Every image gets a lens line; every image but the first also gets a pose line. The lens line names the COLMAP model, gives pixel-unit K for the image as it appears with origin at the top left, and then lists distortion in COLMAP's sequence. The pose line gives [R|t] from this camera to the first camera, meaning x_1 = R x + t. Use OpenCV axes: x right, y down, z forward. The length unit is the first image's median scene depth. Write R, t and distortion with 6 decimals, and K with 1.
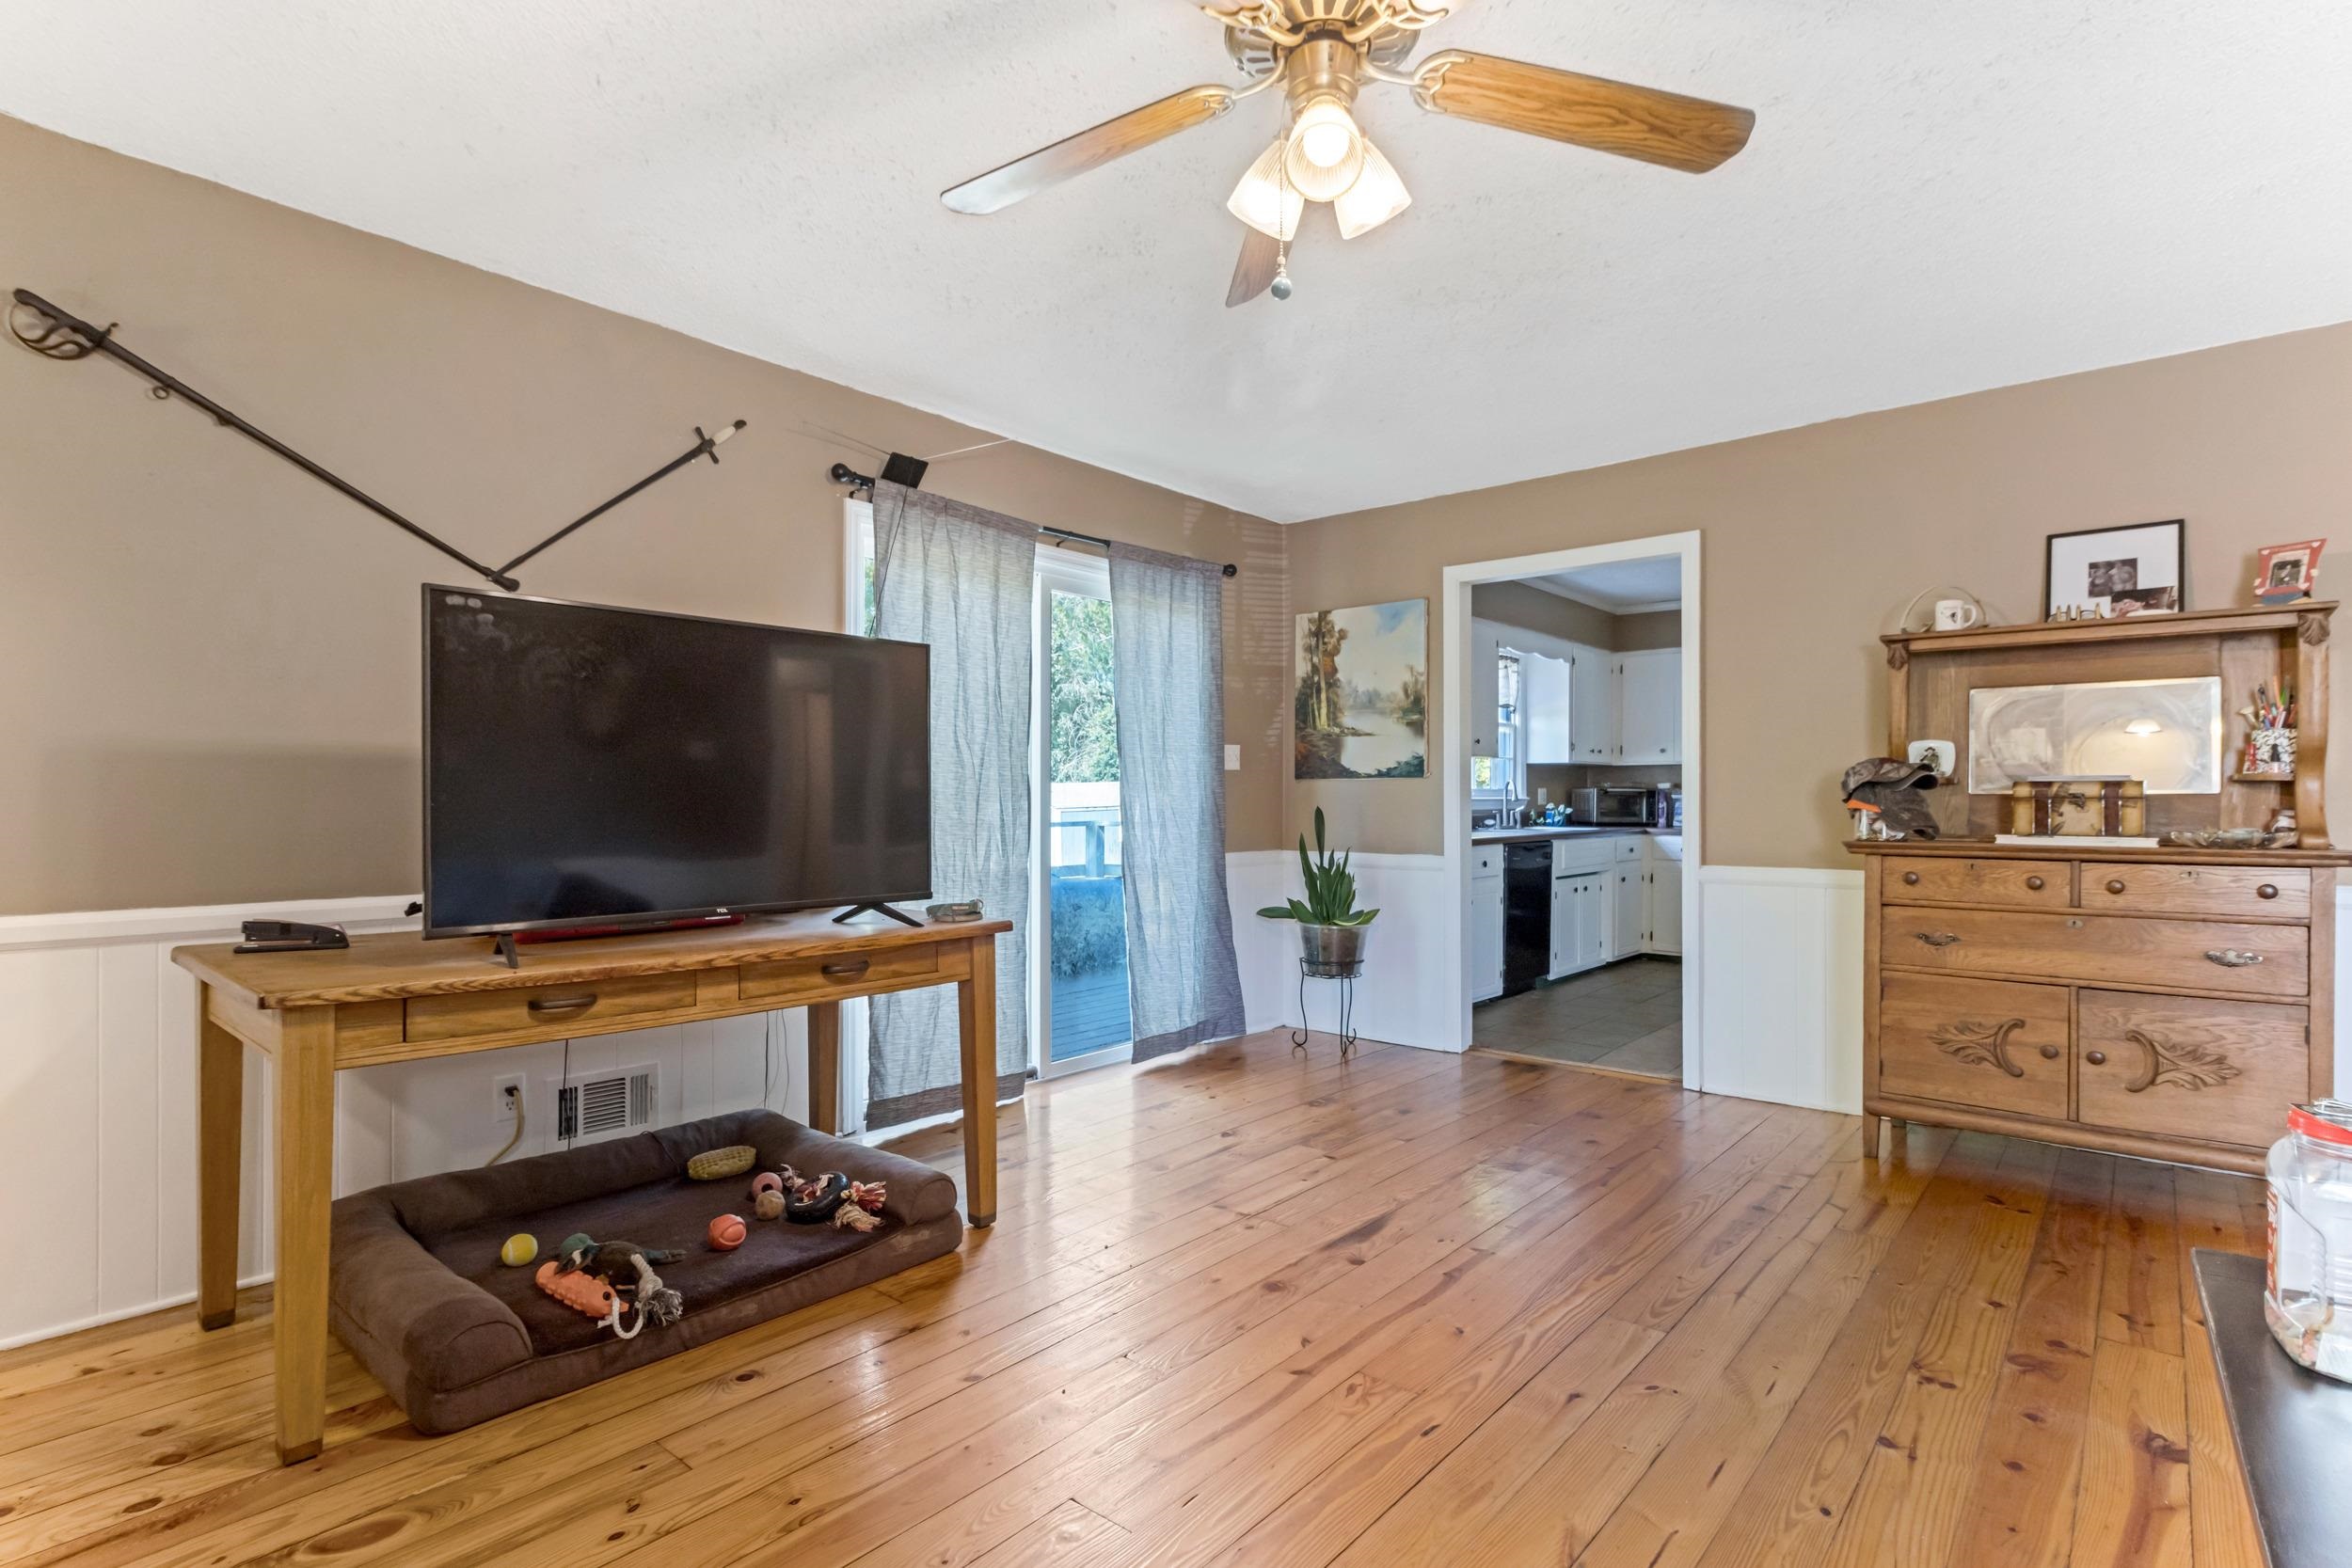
lens RADIAL K [[1127.8, 0, 1171.1], [0, 1127.8, 805.8], [0, 0, 1]] dist [-0.002421, 0.000048]
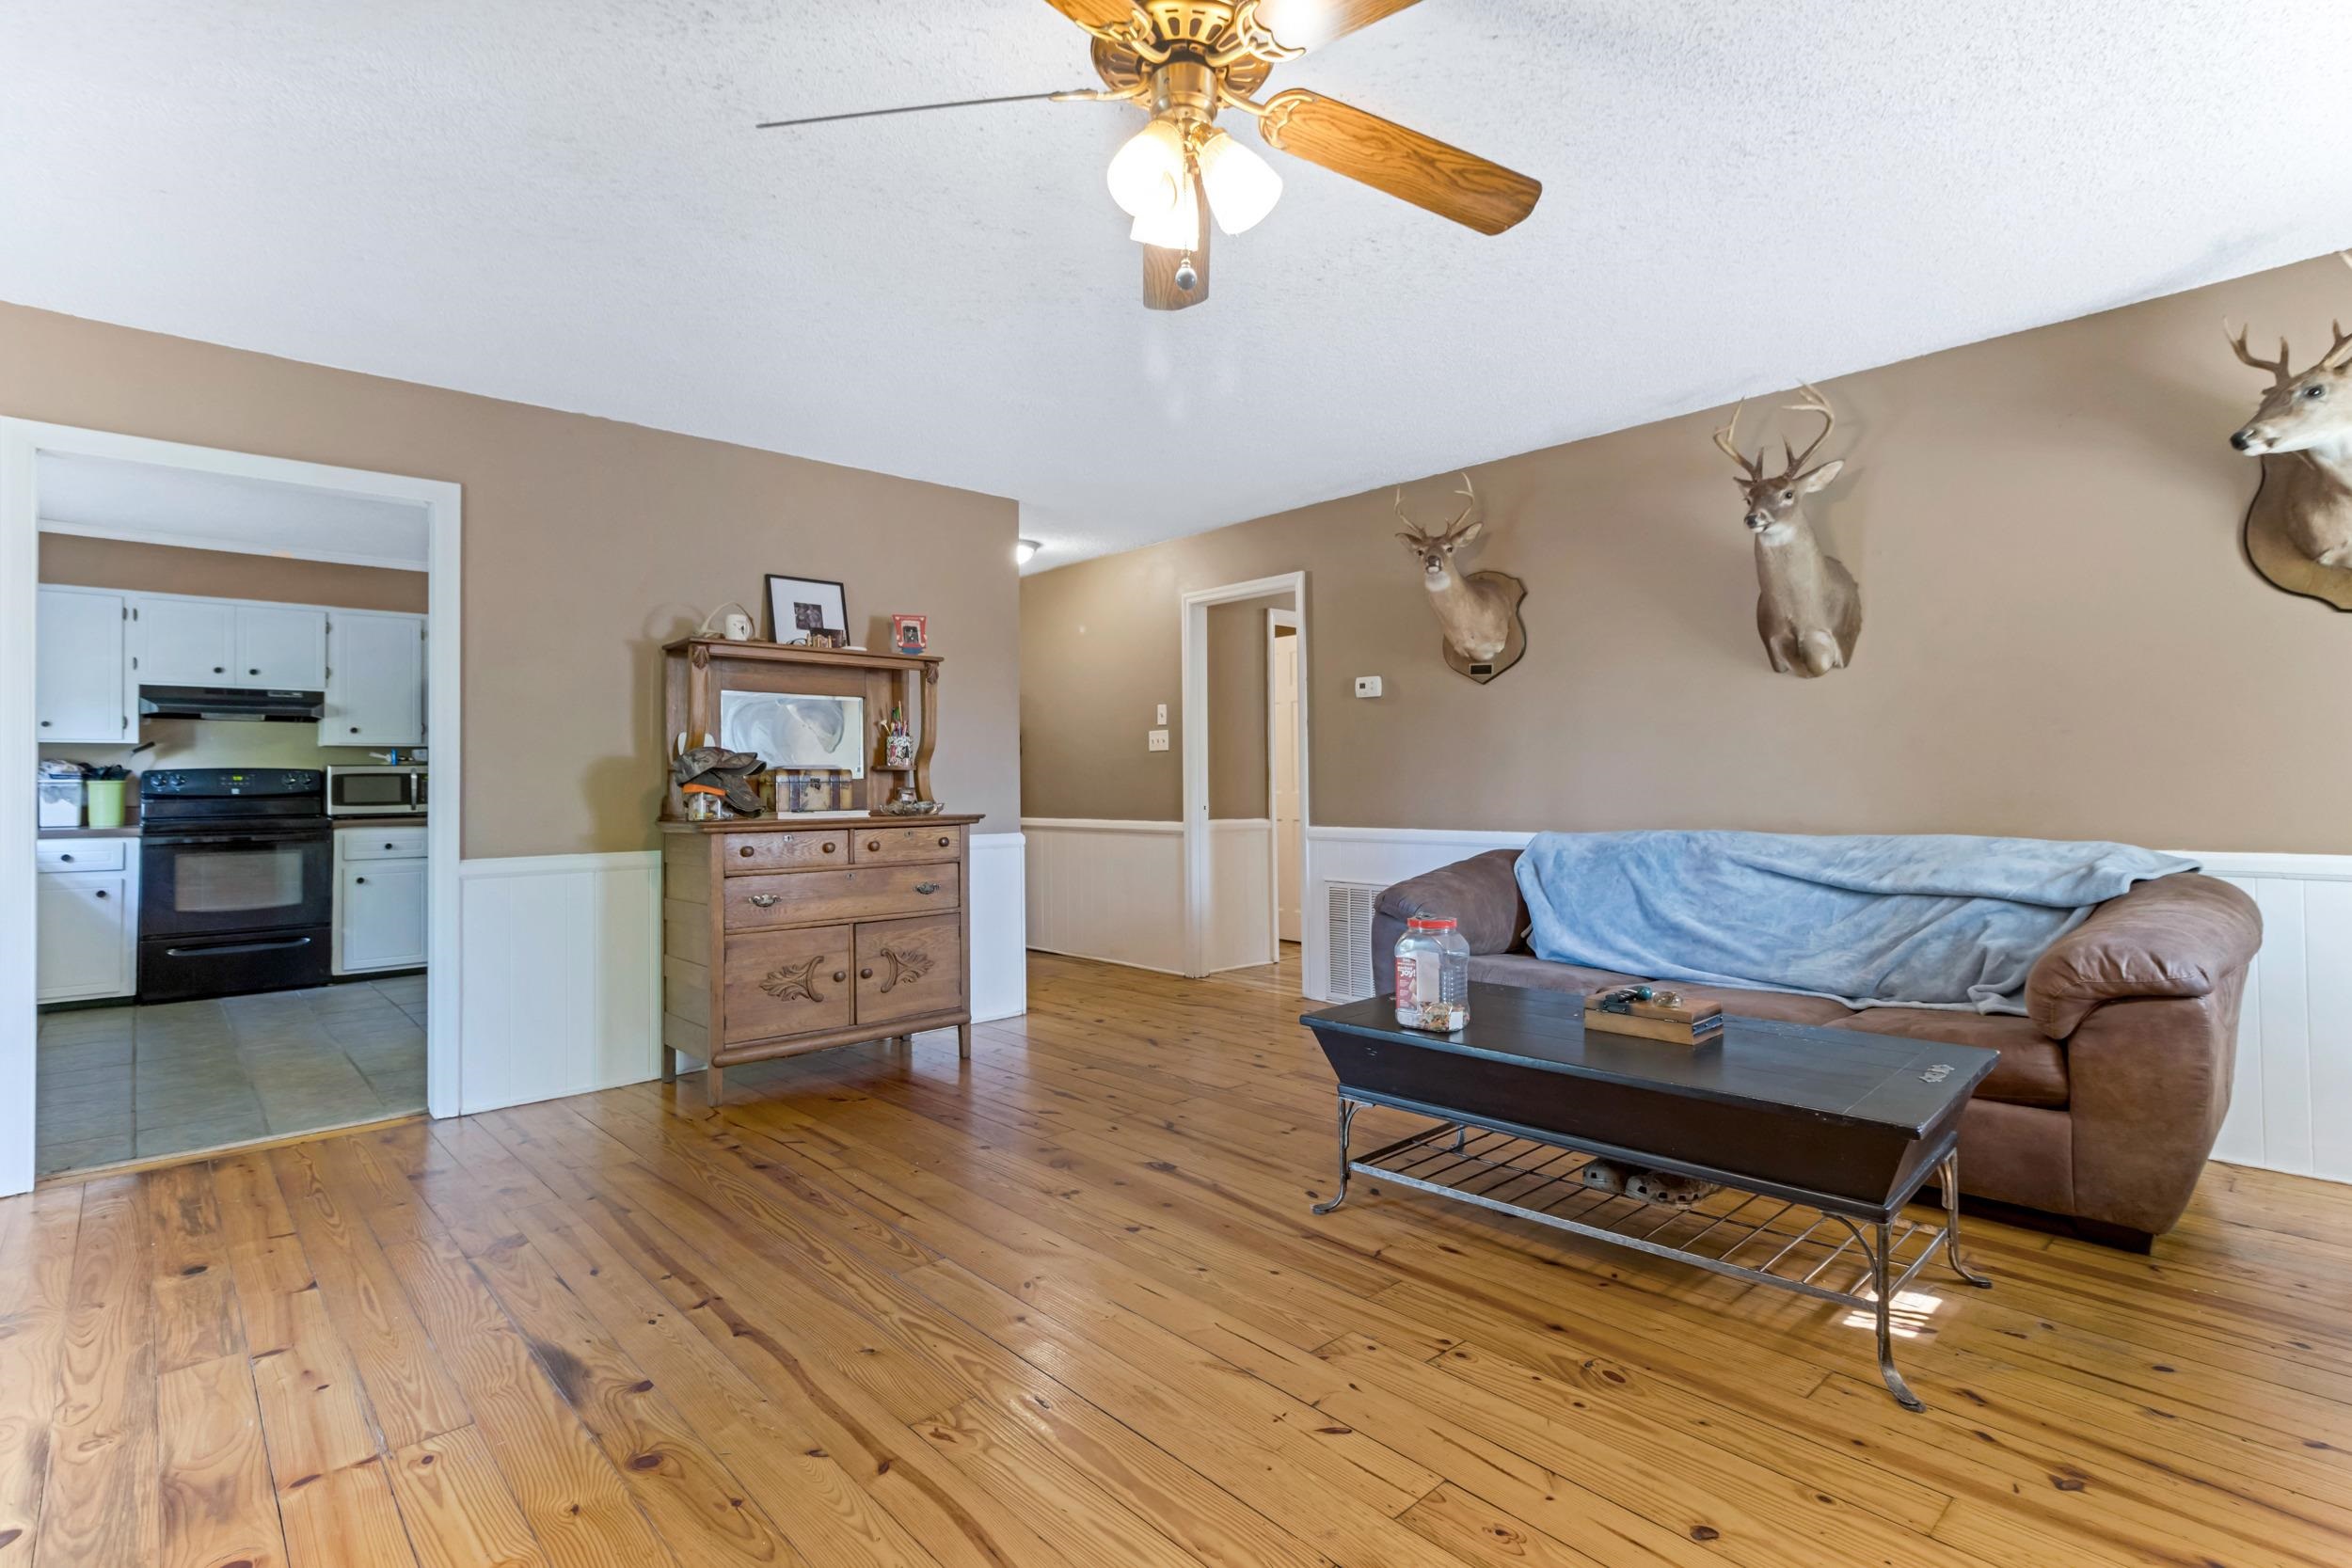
lens RADIAL K [[1127.8, 0, 1168.9], [0, 1127.8, 759.3], [0, 0, 1]] dist [-0.002421, 0.000048]
pose [[0.119205, 0.016490, 0.992733, -0.461436], [0.011245, 0.999776, -0.017957, -0.005322], [-0.992806, 0.013303, 0.118992, 0.446613]]
